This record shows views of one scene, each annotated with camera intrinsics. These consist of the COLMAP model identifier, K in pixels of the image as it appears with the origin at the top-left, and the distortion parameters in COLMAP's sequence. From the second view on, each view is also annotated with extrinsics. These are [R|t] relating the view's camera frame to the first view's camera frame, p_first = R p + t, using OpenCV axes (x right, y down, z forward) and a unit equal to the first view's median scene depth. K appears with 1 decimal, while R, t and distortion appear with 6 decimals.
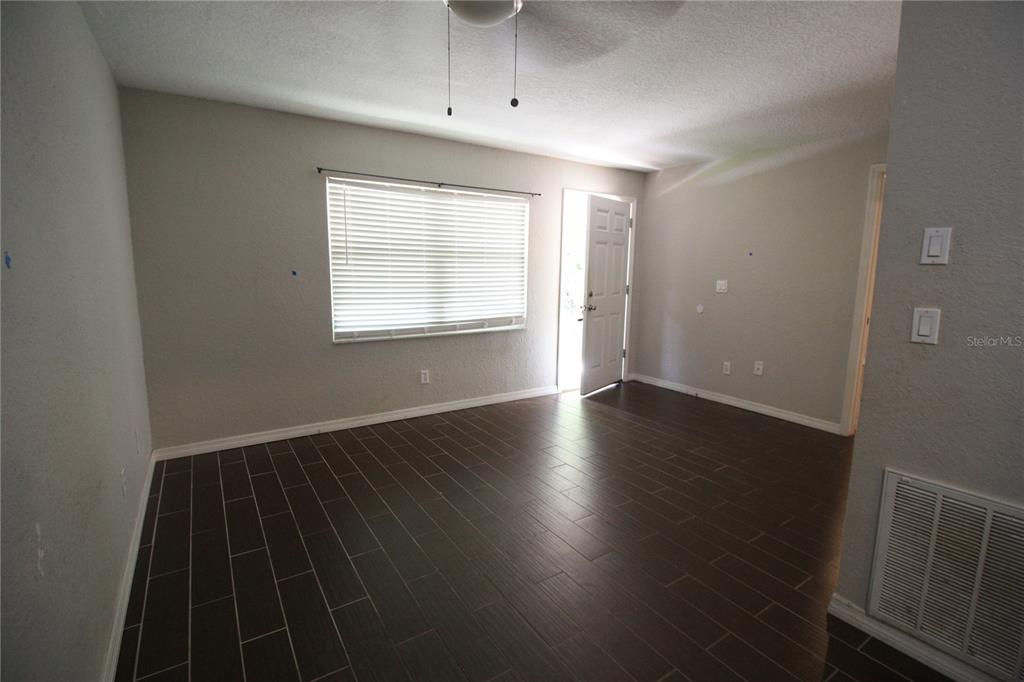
lens RADIAL K [[486.5, 0, 515.2], [0, 486.5, 338.1], [0, 0, 1]] dist [-0.001103, -0.015055]
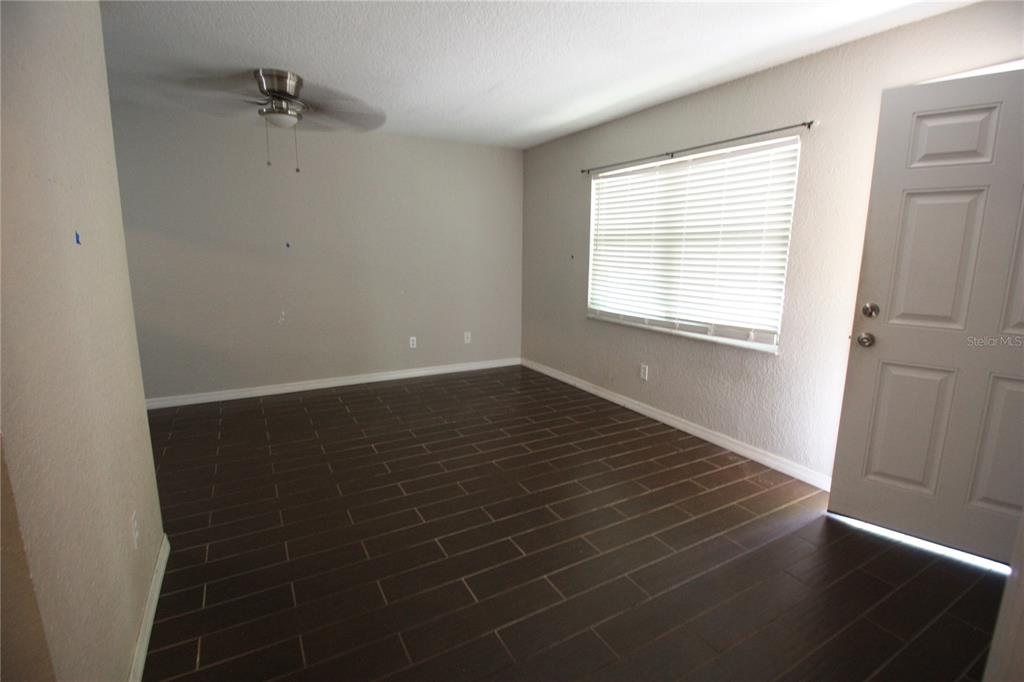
lens RADIAL K [[486.5, 0, 515.2], [0, 486.5, 338.1], [0, 0, 1]] dist [-0.001103, -0.015055]
pose [[-0.079666, 0.166467, -0.982823, 0.709886], [-0.152642, 0.972292, 0.177056, -0.106050], [0.985065, 0.164125, -0.052049, 0.778614]]
